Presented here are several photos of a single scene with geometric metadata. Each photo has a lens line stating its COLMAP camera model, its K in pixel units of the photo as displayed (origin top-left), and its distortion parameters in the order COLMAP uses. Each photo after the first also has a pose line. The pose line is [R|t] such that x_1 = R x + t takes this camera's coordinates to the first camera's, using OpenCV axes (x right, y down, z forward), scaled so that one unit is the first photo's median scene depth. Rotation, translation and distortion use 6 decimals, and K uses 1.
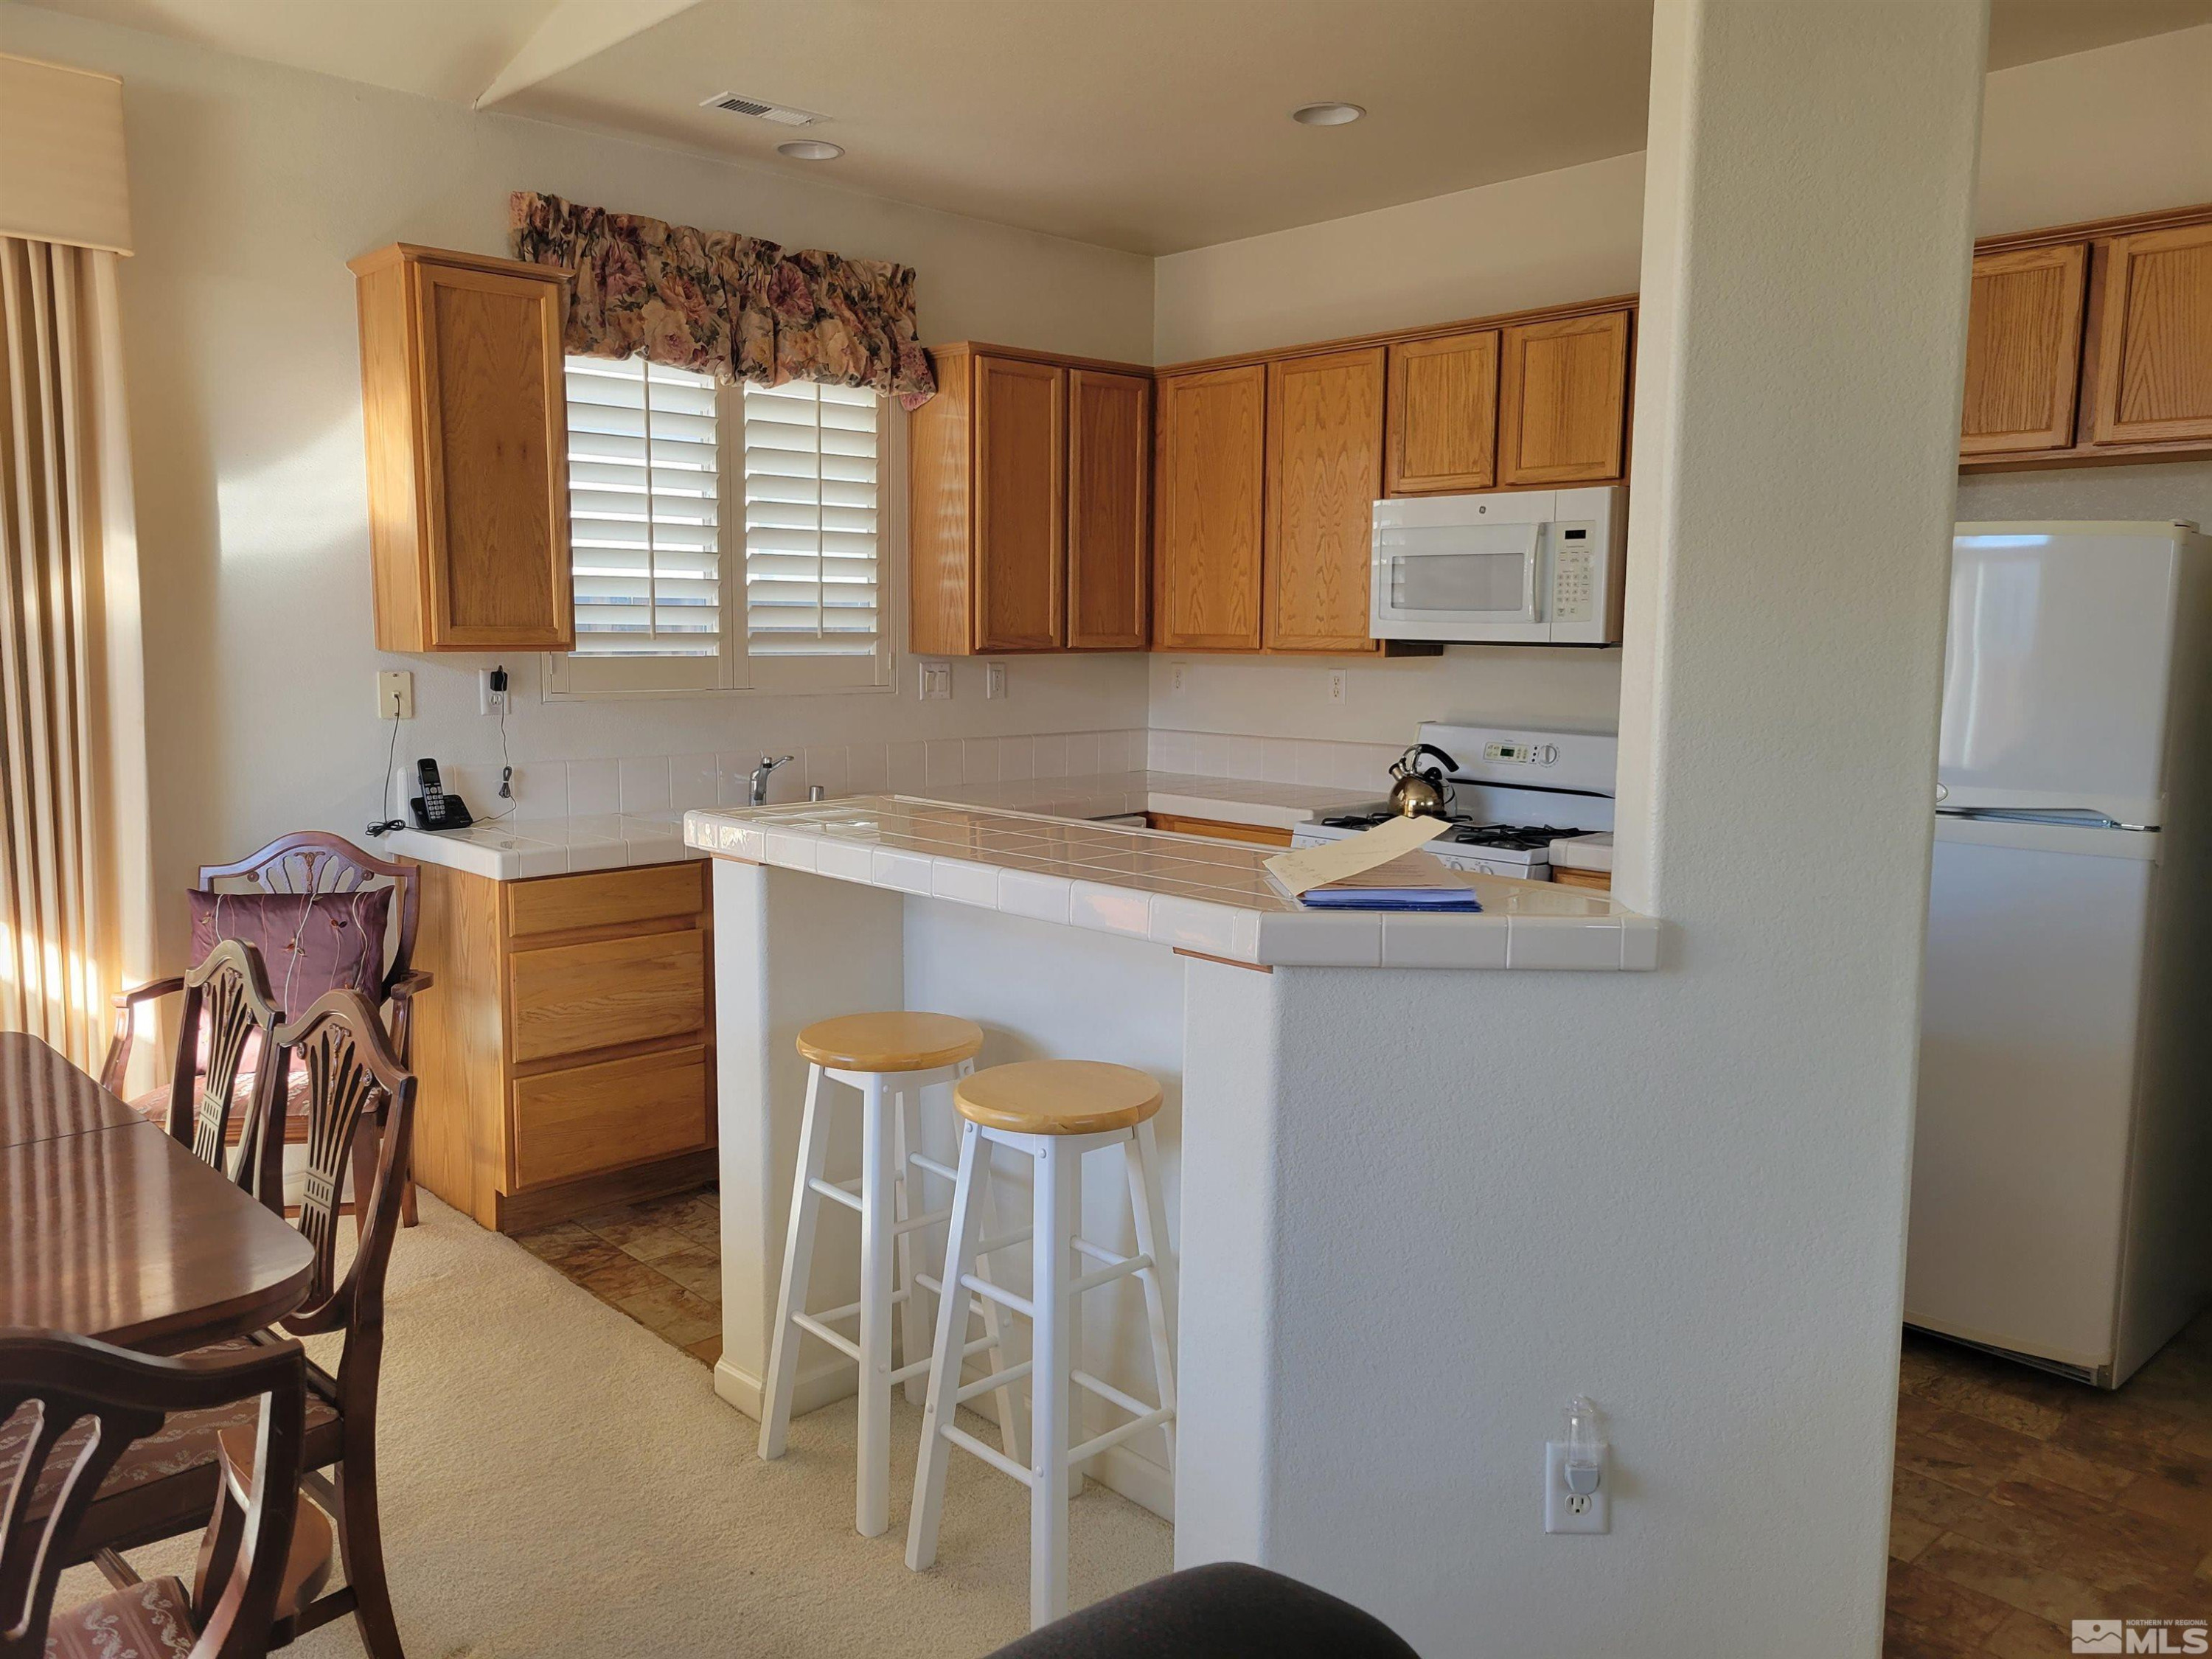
lens RADIAL K [[1635.6, 0, 1099.4], [0, 1635.6, 818.9], [0, 0, 1]] dist [0.042904, -0.021191]
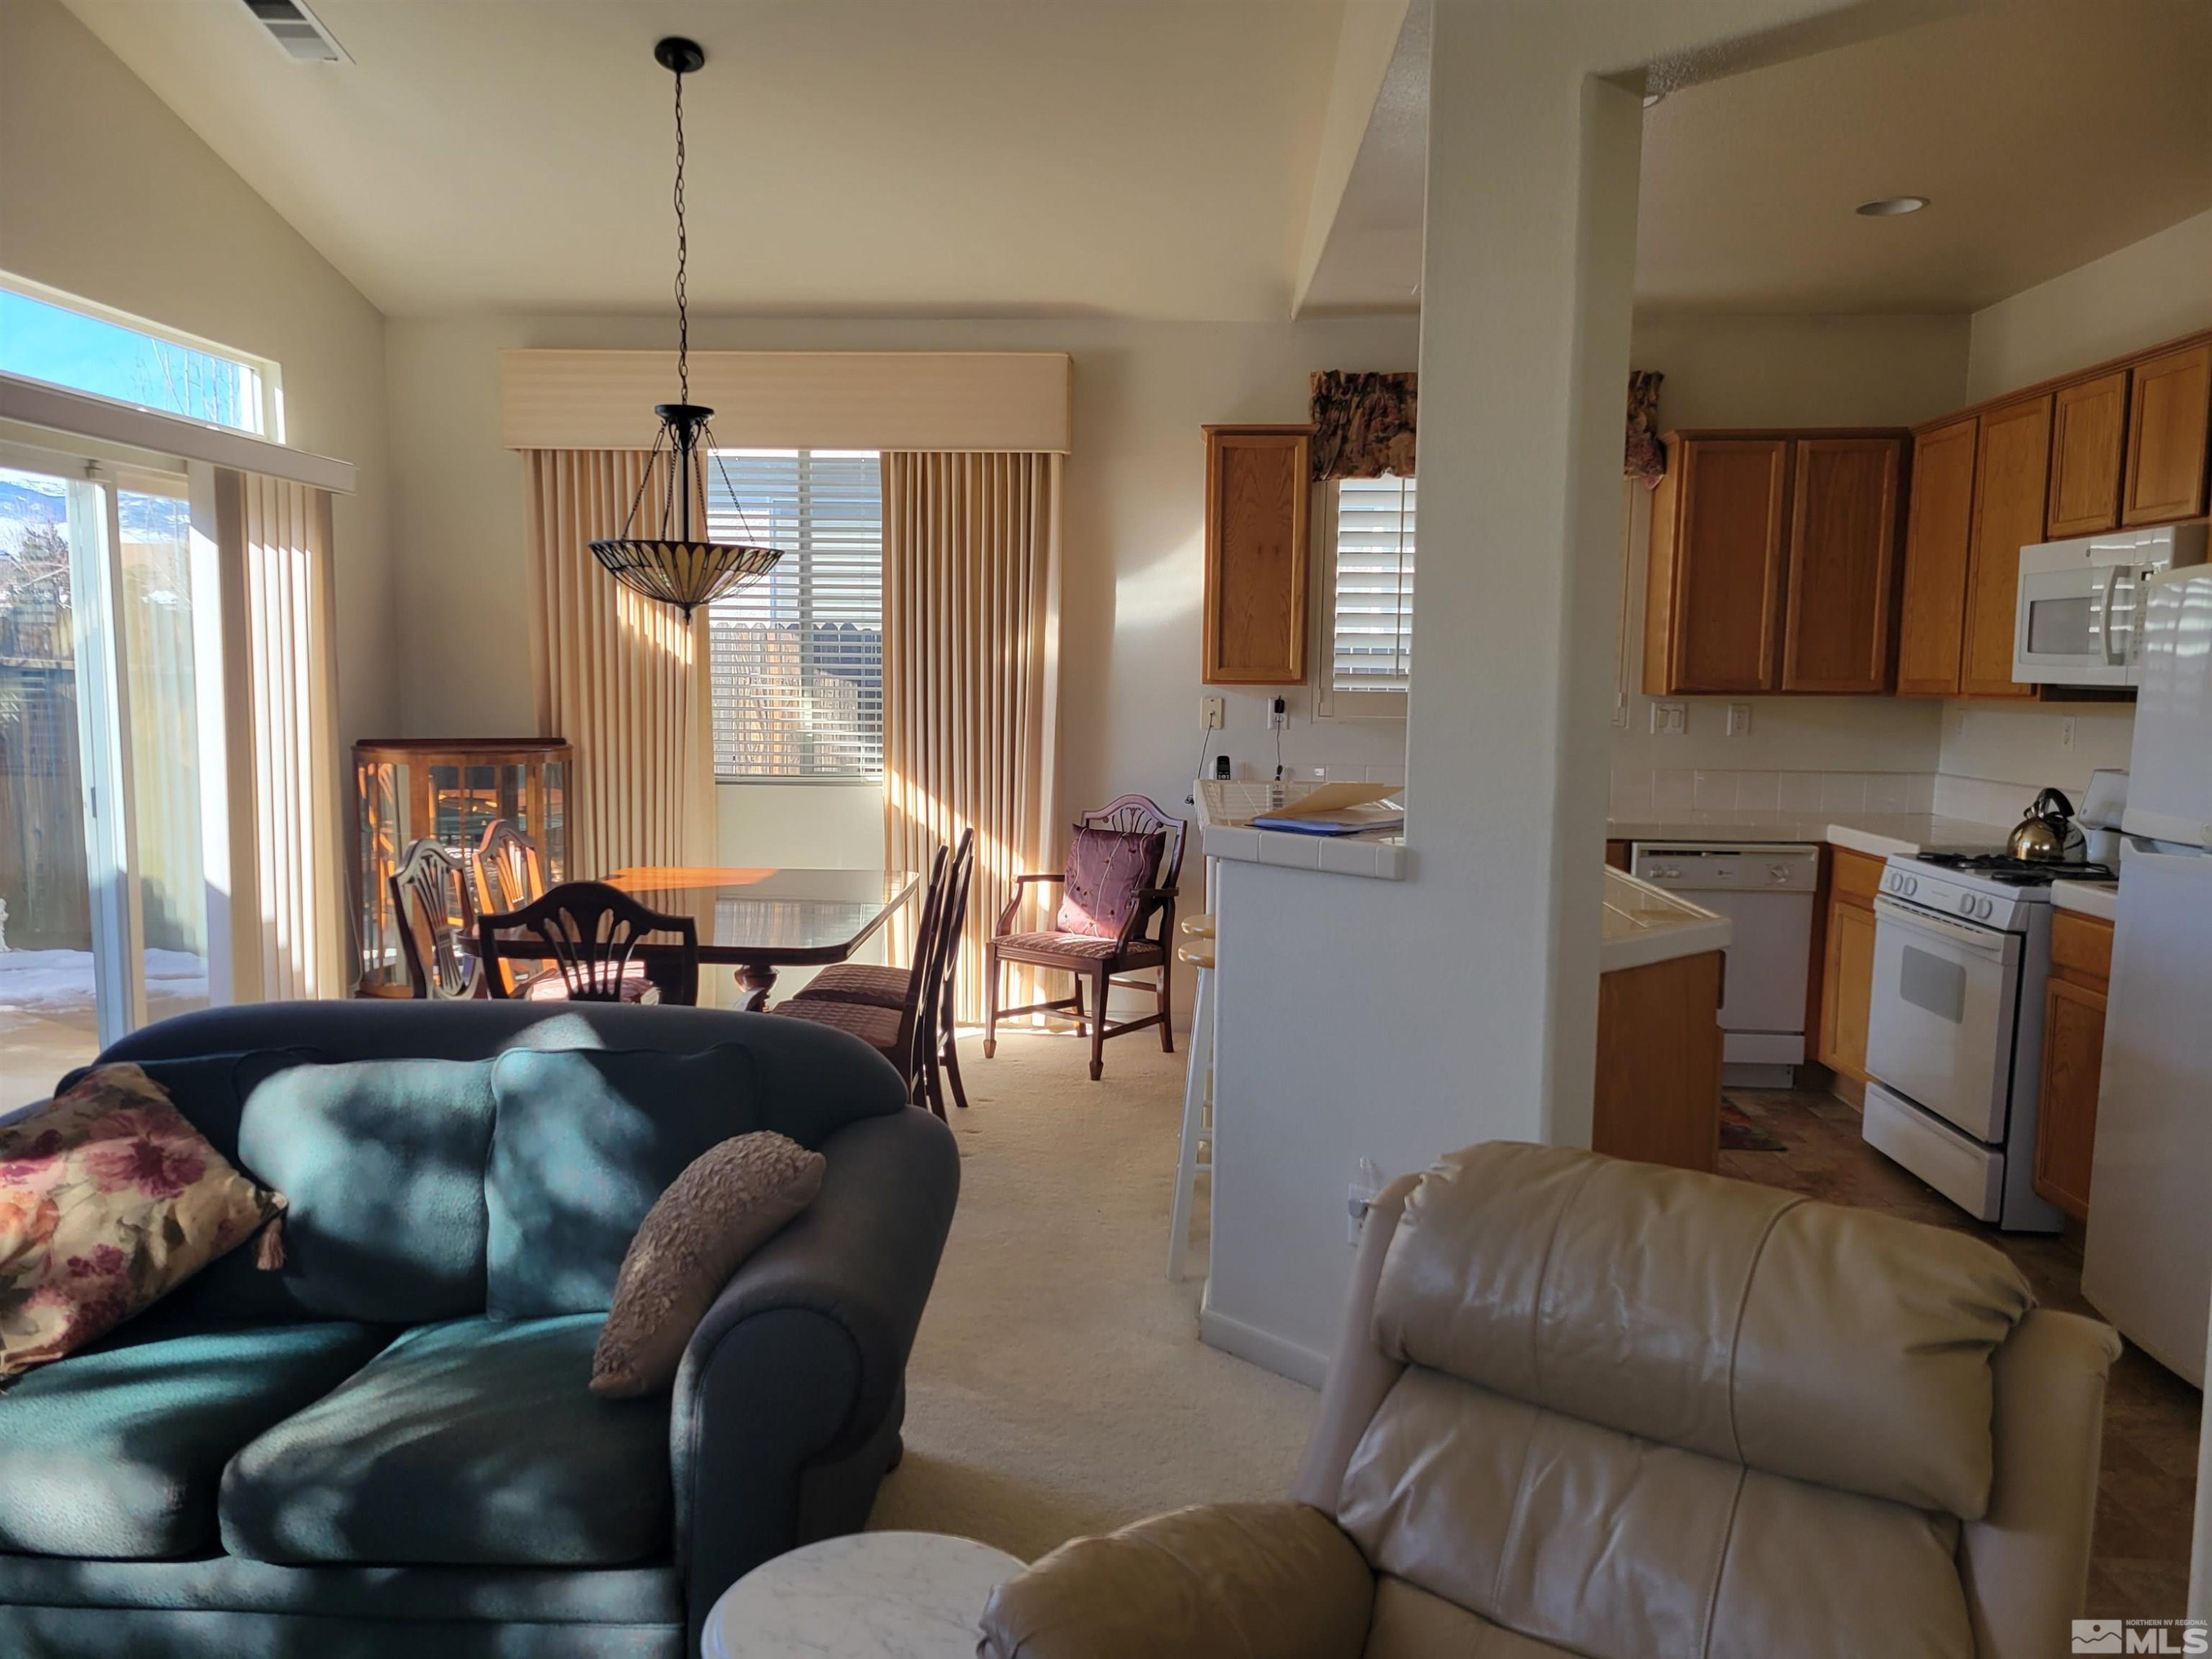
lens RADIAL K [[1635.6, 0, 1102.9], [0, 1635.6, 834.6], [0, 0, 1]] dist [0.042904, -0.021191]
pose [[0.695937, 0.074363, -0.714242, 0.571048], [-0.093746, 0.995520, 0.012305, 0.026348], [0.711957, 0.058394, 0.699790, -0.120939]]
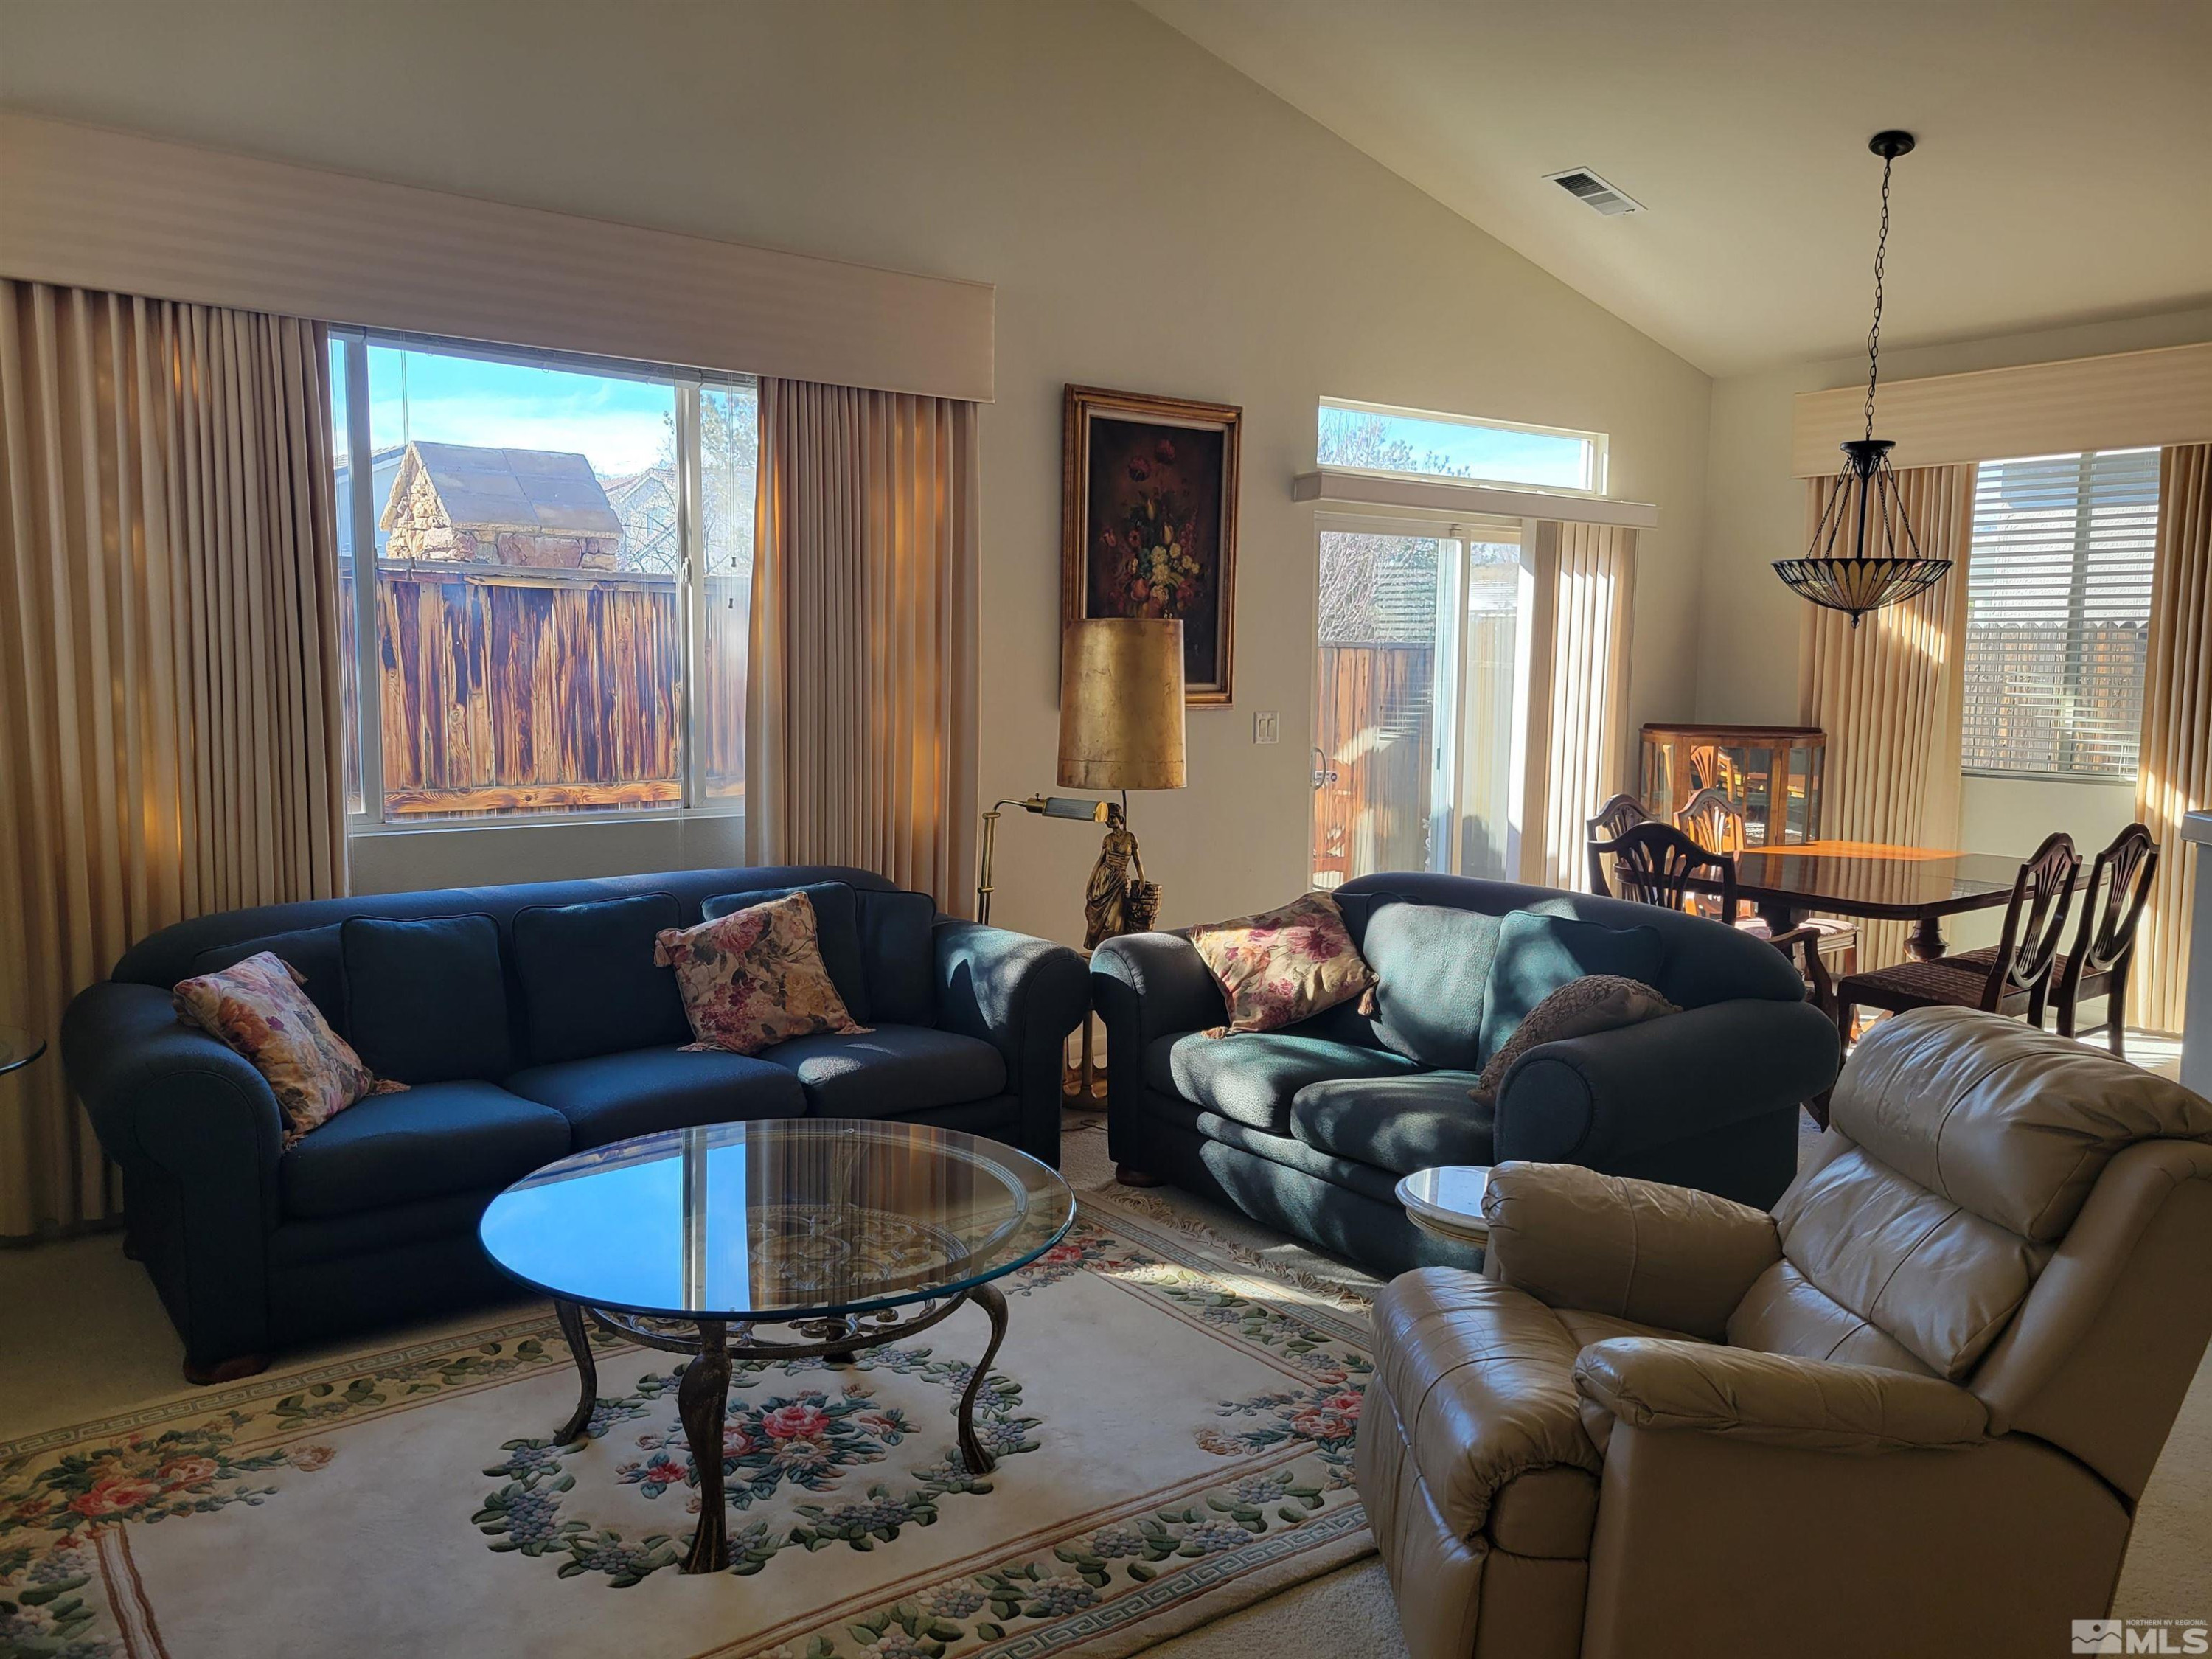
lens RADIAL K [[1635.6, 0, 1106.7], [0, 1635.6, 821.1], [0, 0, 1]] dist [0.042904, -0.021191]
pose [[-0.091091, 0.094776, -0.991322, 0.930280], [-0.132769, 0.985418, 0.106411, 0.014194], [0.986952, 0.141310, -0.077179, -0.011822]]
